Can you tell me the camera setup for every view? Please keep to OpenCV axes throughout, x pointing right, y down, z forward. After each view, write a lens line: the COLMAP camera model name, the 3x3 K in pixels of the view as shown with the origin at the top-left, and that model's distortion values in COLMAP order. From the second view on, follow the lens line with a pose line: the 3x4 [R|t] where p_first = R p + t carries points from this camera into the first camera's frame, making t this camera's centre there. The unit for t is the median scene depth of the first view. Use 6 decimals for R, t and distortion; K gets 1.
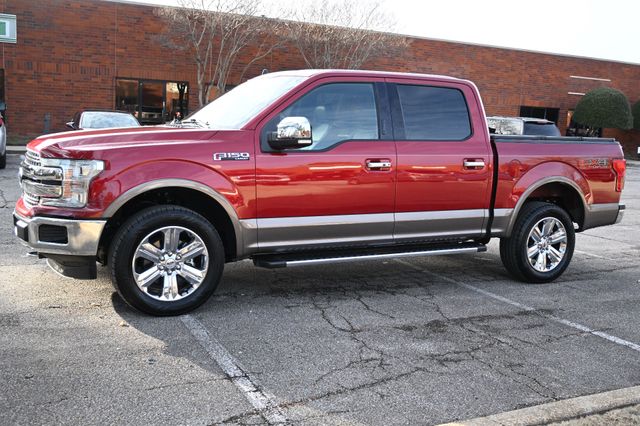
lens RADIAL K [[763.9, 0, 318.8], [0, 763.9, 216.8], [0, 0, 1]] dist [-0.014350, 0.000000]
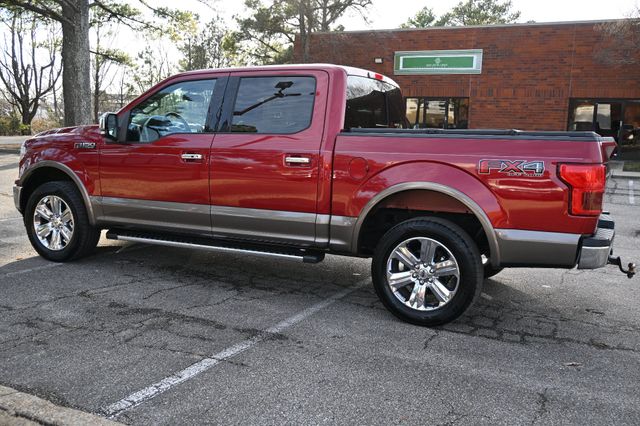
lens RADIAL K [[712.2, 0, 315.4], [0, 712.2, 212.5], [0, 0, 1]] dist [0.003204, 0.000000]
pose [[0.502877, 0.070631, -0.861467, 0.663908], [-0.114289, 0.993338, 0.014727, -0.016638], [0.856769, 0.091050, 0.507599, 0.439801]]
